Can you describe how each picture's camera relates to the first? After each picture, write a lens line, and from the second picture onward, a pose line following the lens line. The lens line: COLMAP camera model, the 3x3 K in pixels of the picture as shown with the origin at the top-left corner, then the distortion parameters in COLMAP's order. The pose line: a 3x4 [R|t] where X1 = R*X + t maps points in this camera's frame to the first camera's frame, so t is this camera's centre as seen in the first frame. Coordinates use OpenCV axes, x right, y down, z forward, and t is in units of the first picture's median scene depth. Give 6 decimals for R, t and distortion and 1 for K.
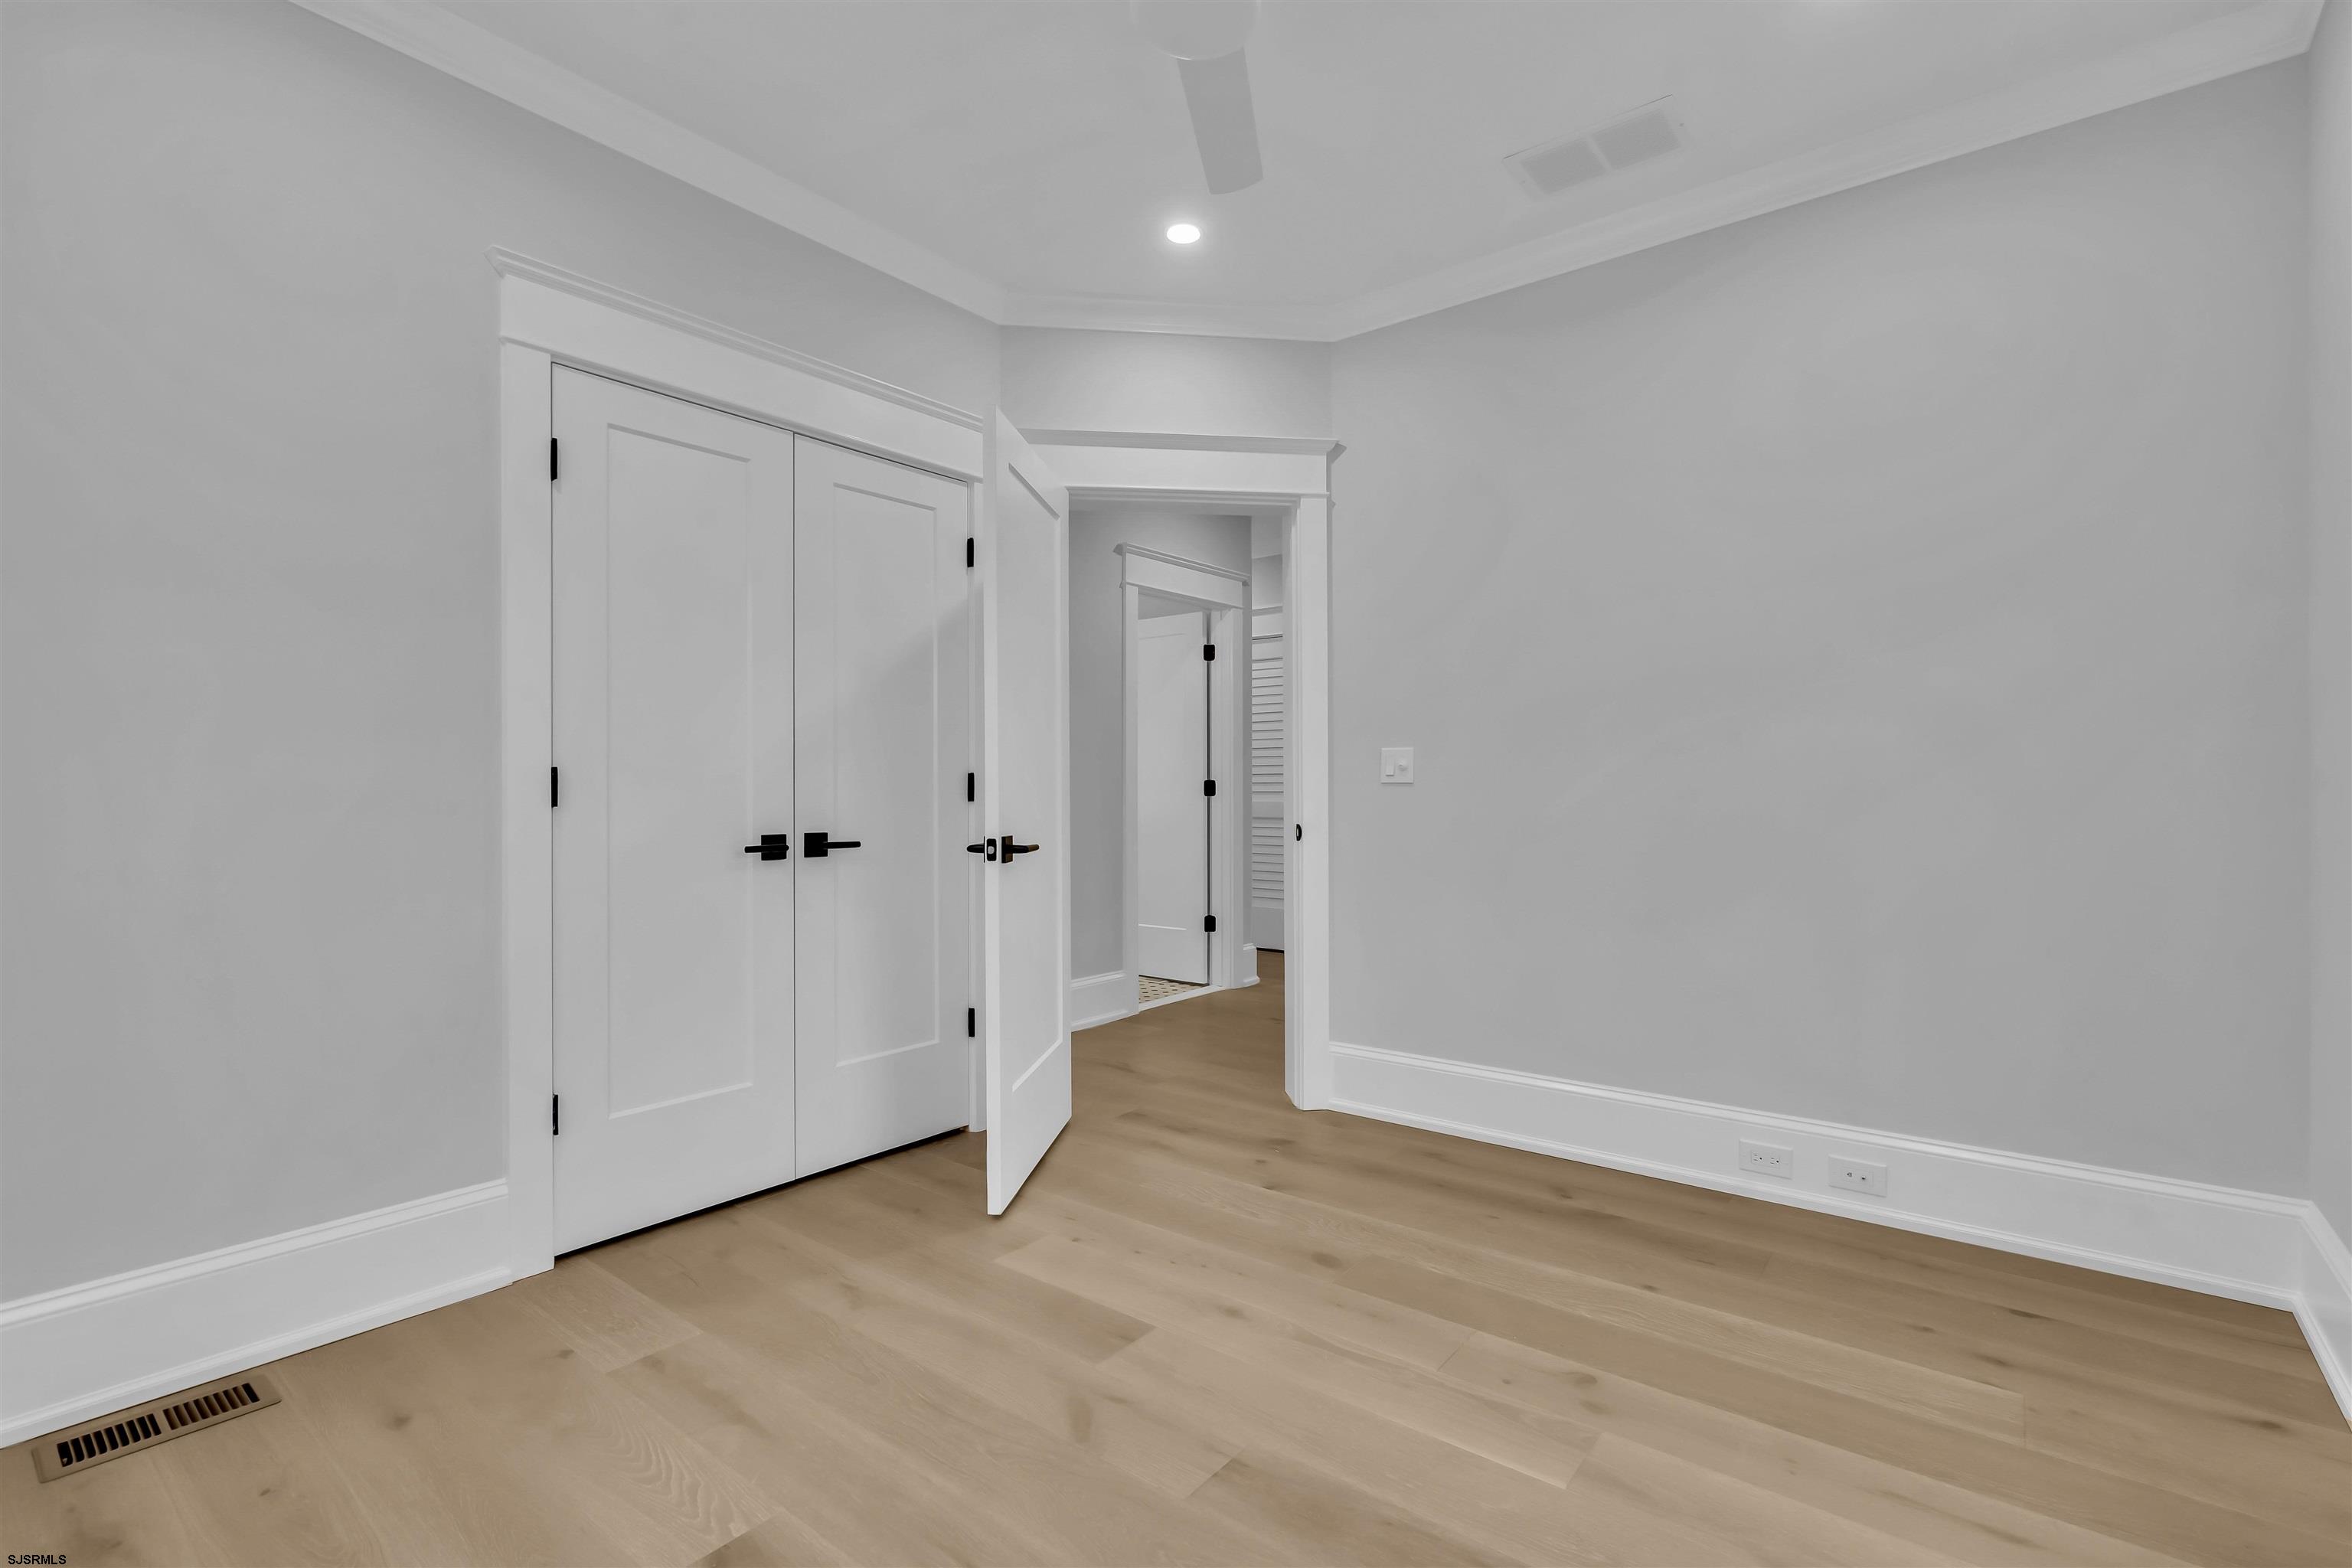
lens RADIAL K [[1062.7, 0, 1174.5], [0, 1062.7, 778.9], [0, 0, 1]] dist [0.004929, -0.000695]
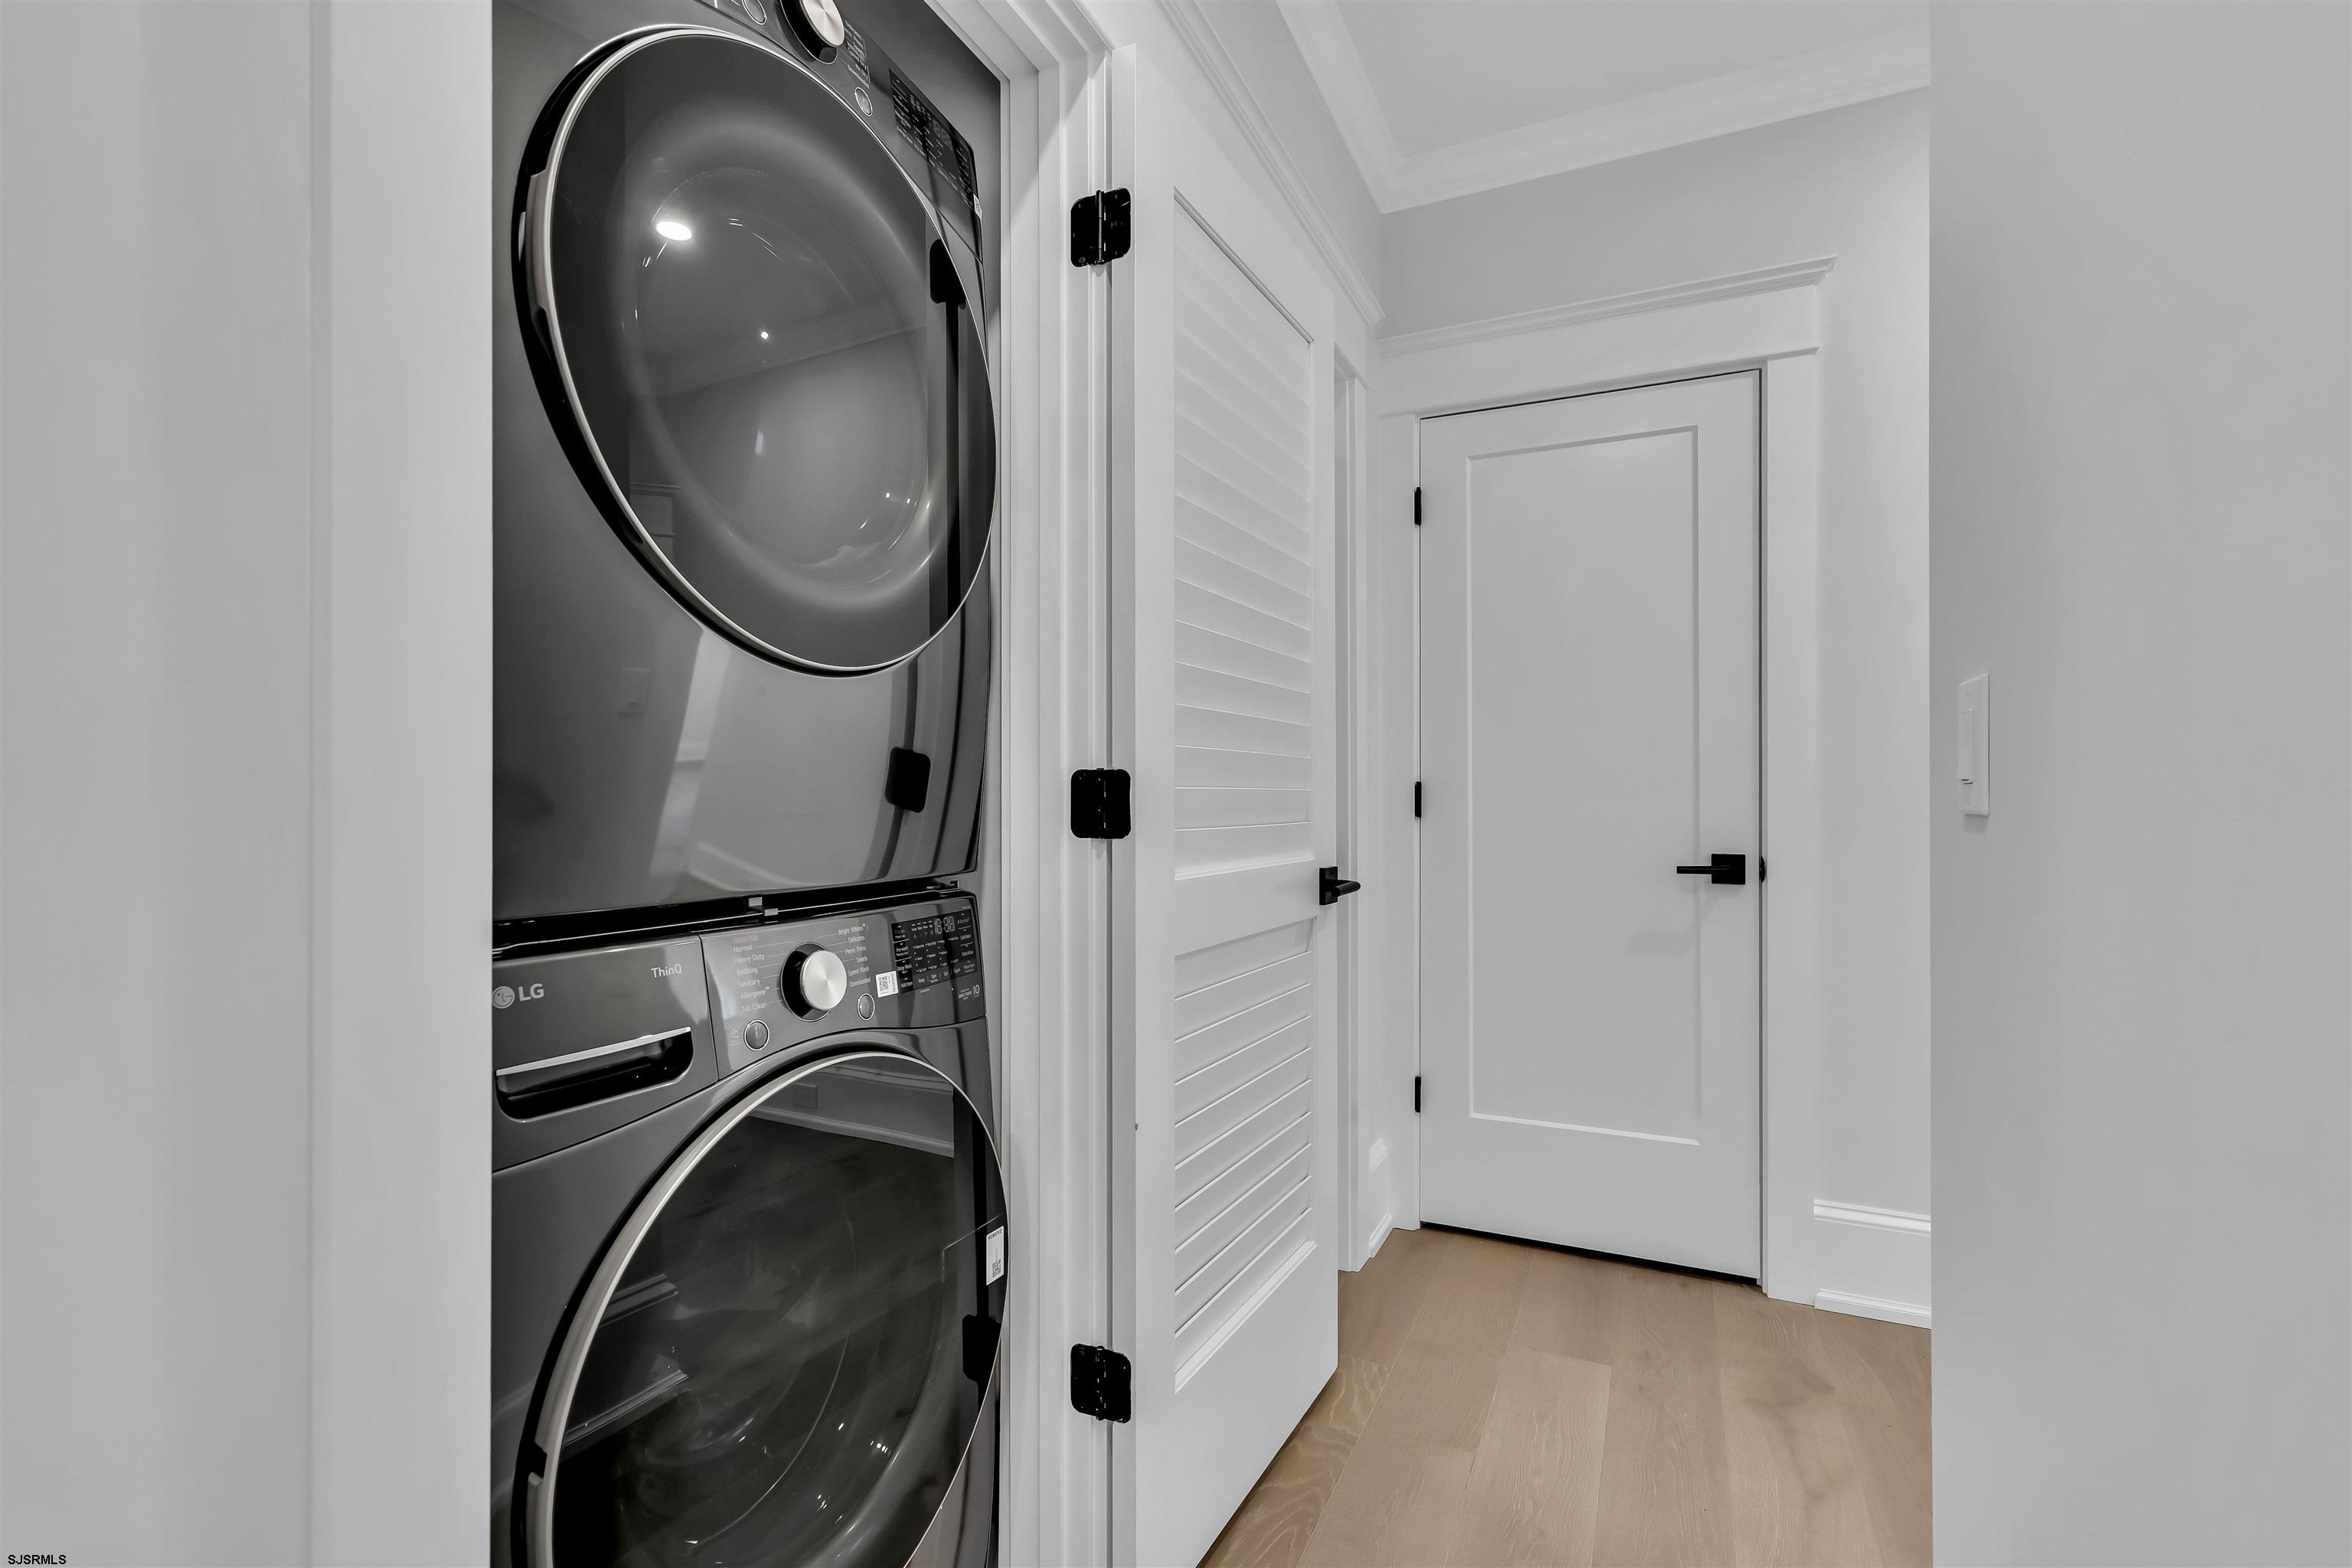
lens RADIAL K [[1062.7, 0, 1178.3], [0, 1062.7, 795.9], [0, 0, 1]] dist [0.004929, -0.000695]
pose [[0.242998, -0.000579, -0.970026, 1.776845], [0.013717, 0.999902, 0.002839, -0.010409], [0.969930, -0.013996, 0.242983, 2.011244]]
